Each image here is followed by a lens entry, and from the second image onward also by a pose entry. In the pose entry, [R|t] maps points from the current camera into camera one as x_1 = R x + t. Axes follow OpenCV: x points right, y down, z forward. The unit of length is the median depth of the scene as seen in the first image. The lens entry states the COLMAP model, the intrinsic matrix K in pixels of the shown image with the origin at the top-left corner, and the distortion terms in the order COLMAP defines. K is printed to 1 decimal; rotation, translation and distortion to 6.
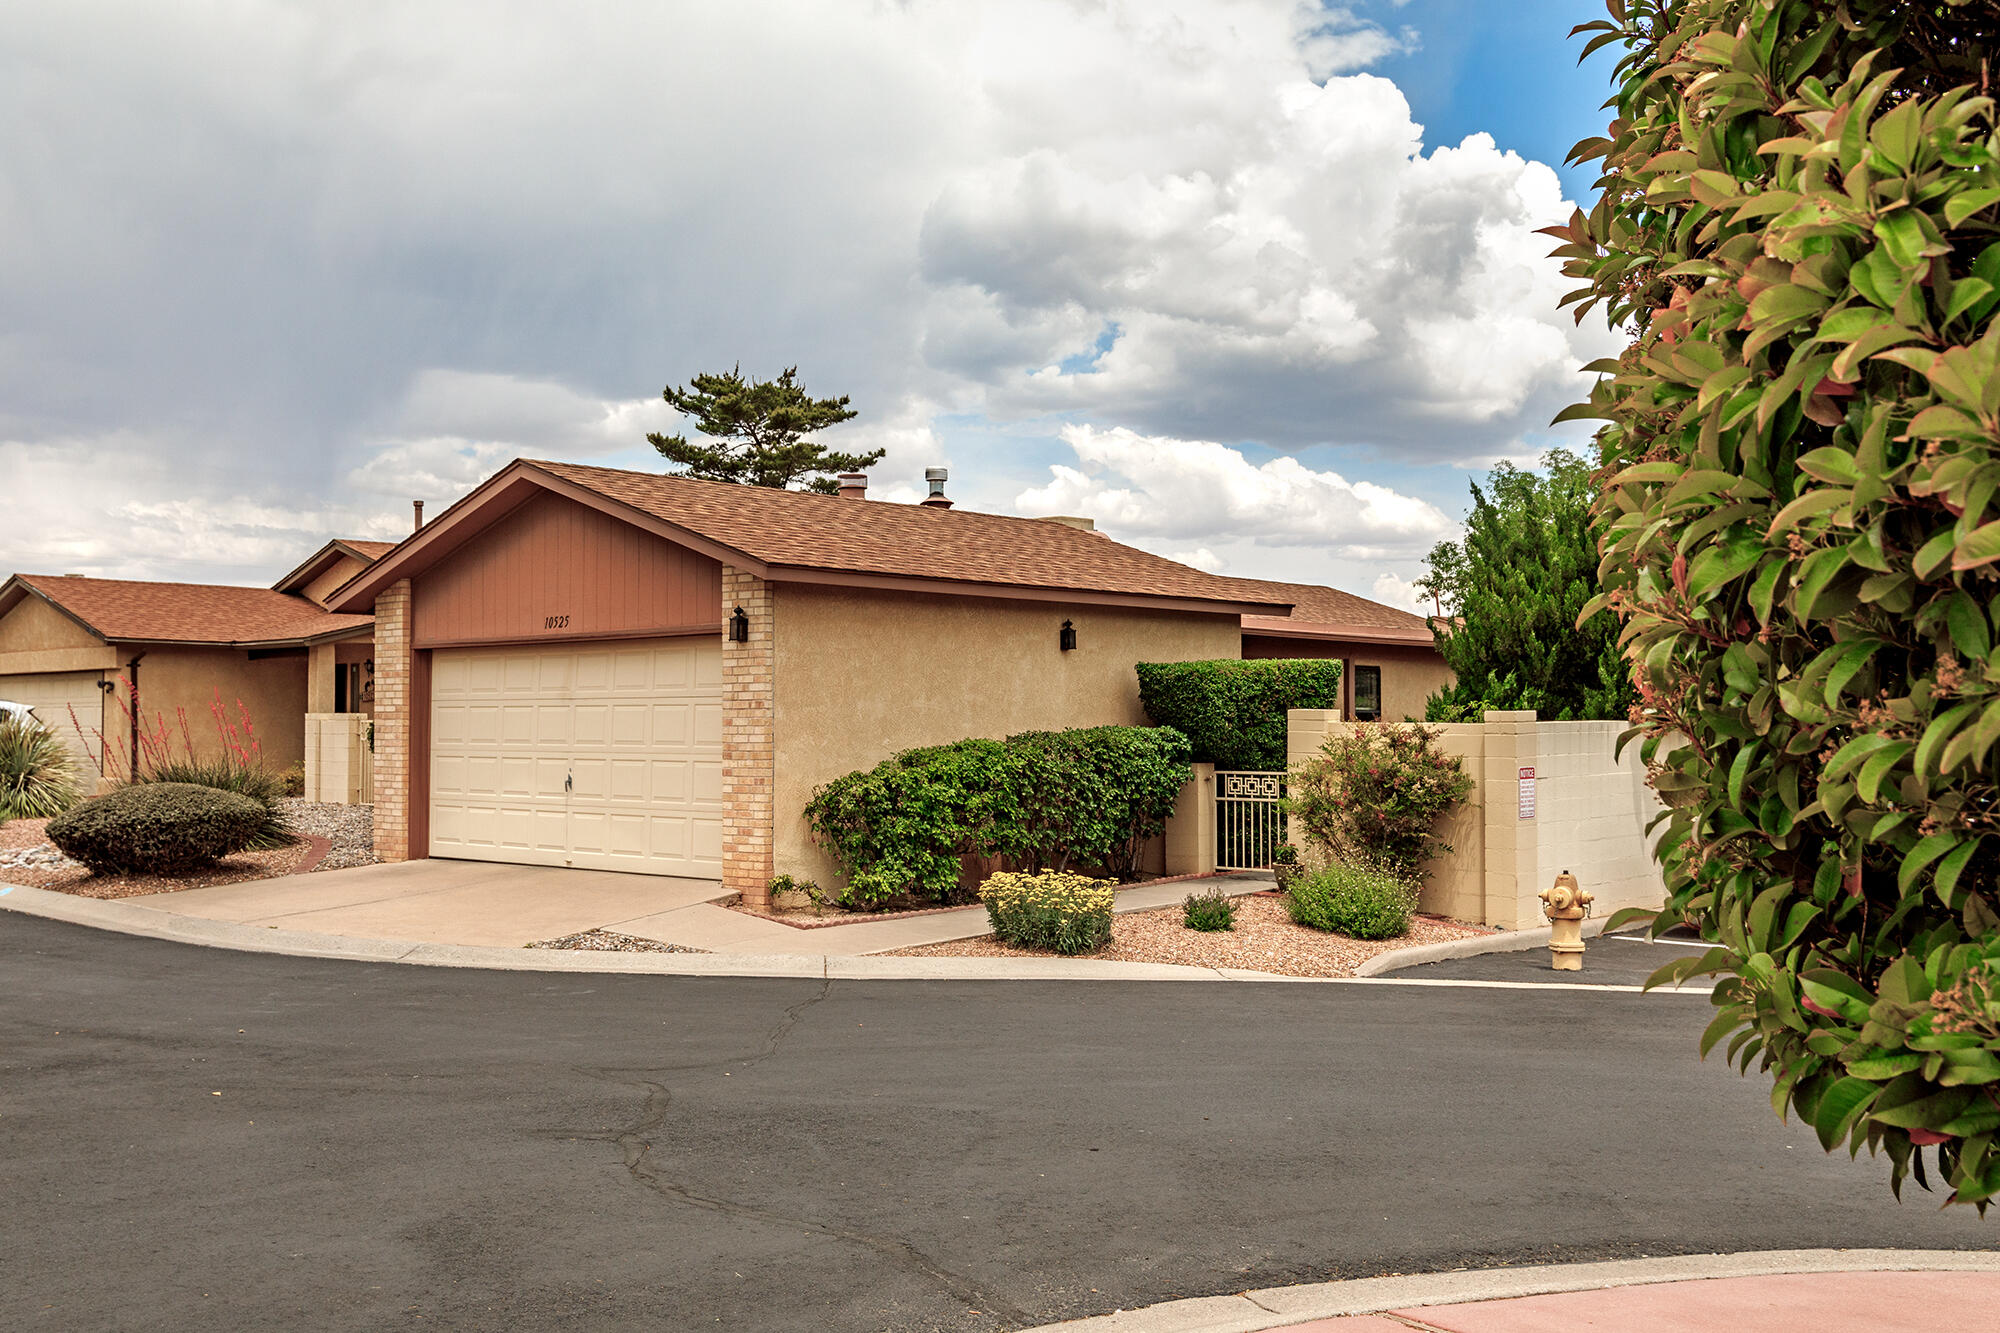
lens RADIAL K [[2021.4, 0, 999.1], [0, 2021.4, 667.5], [0, 0, 1]] dist [-0.006846, 0.000000]
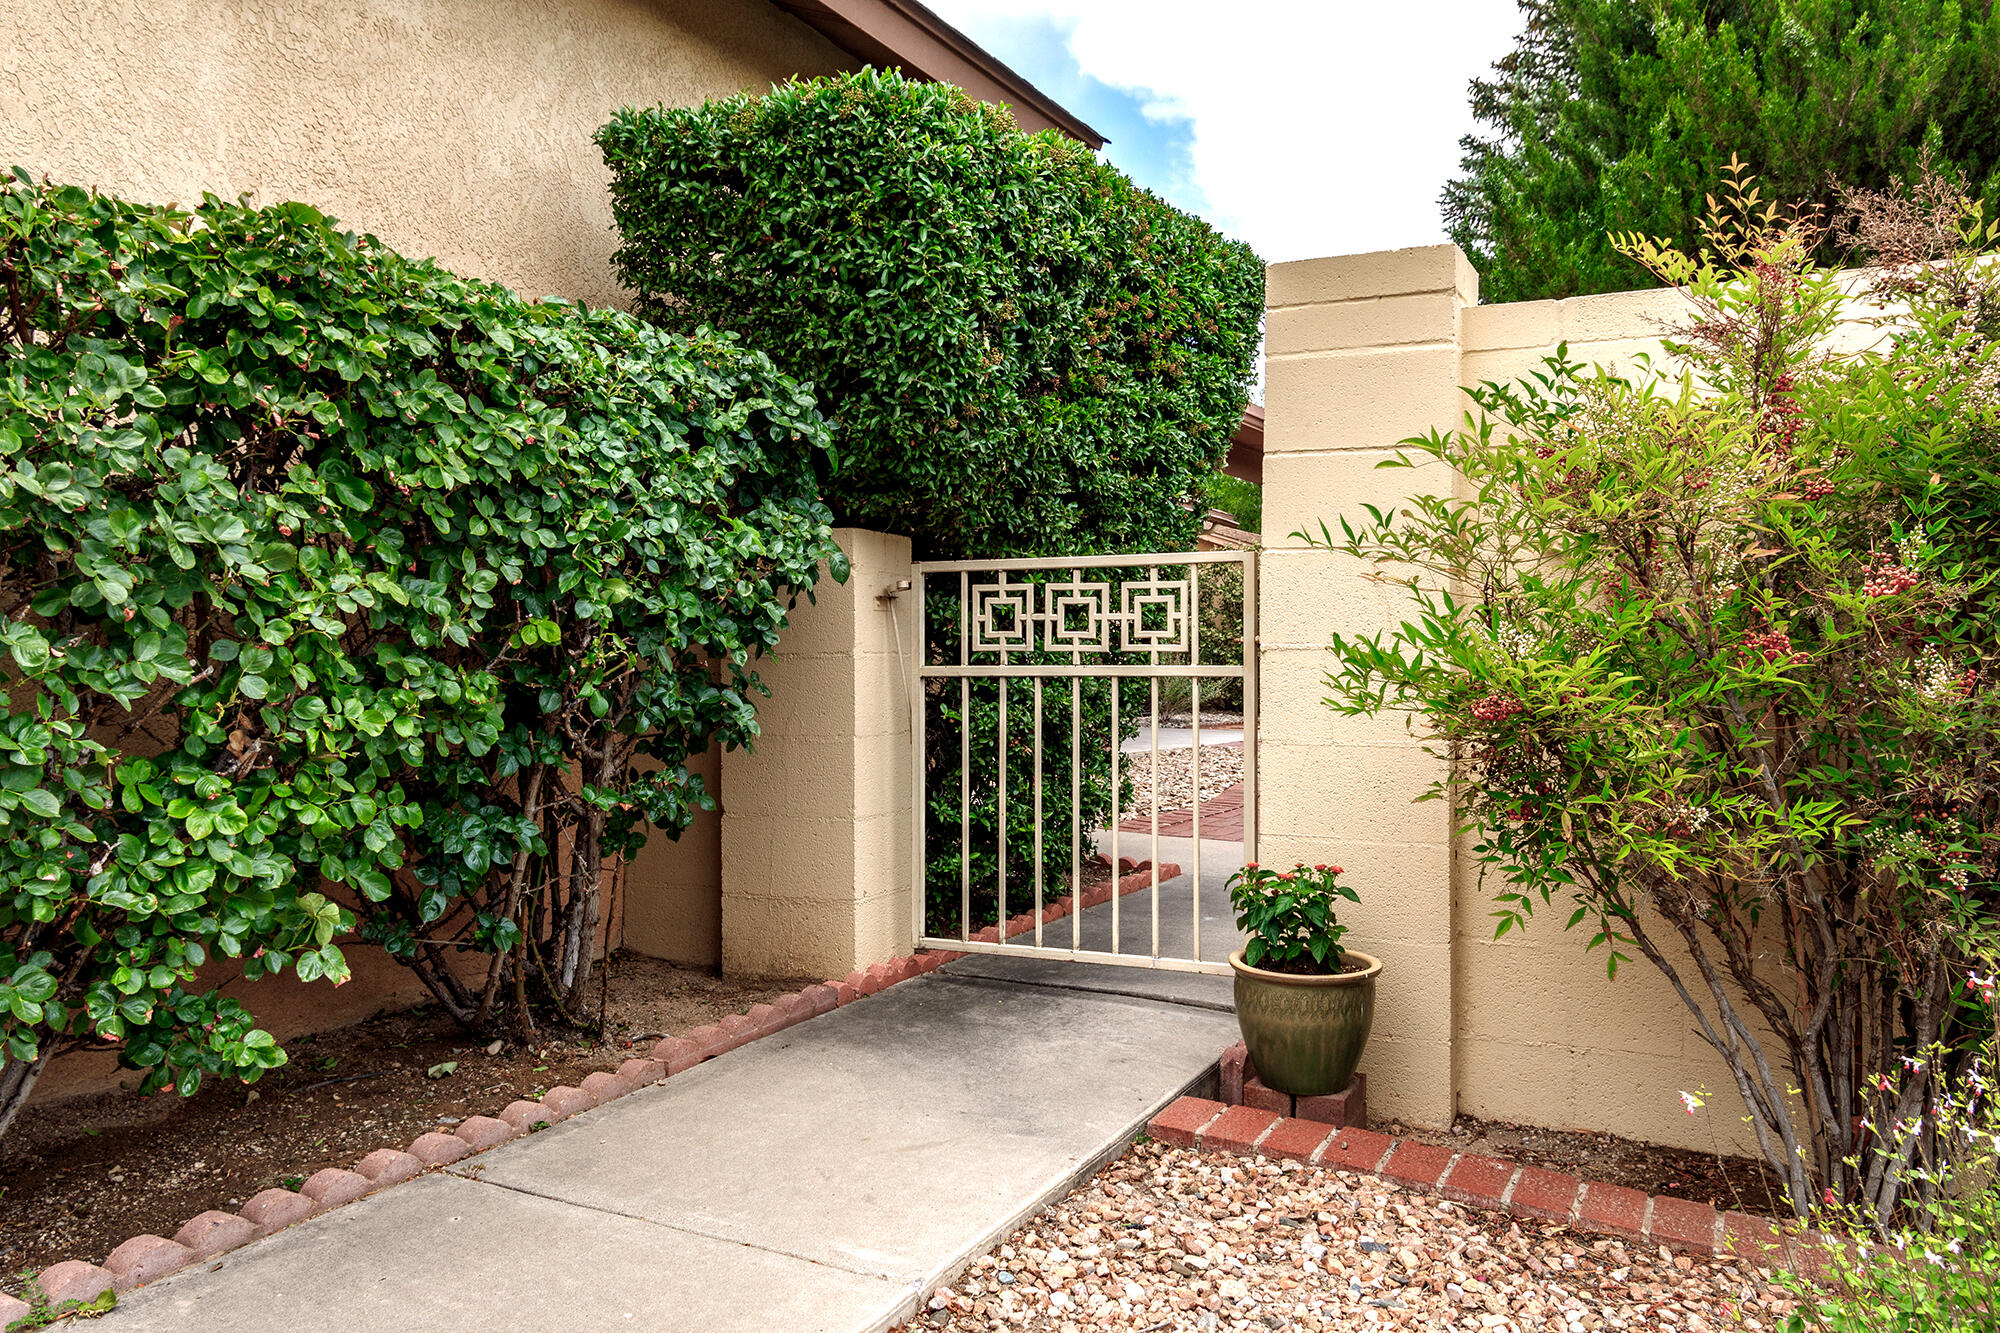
lens RADIAL K [[1506.6, 0, 998.5], [0, 1506.6, 669.0], [0, 0, 1]] dist [-0.002173, -0.000210]
pose [[0.970314, 0.001232, 0.241847, 0.072513], [-0.007514, 0.999658, 0.025053, 0.061336], [-0.241734, -0.026127, 0.969991, 0.834408]]
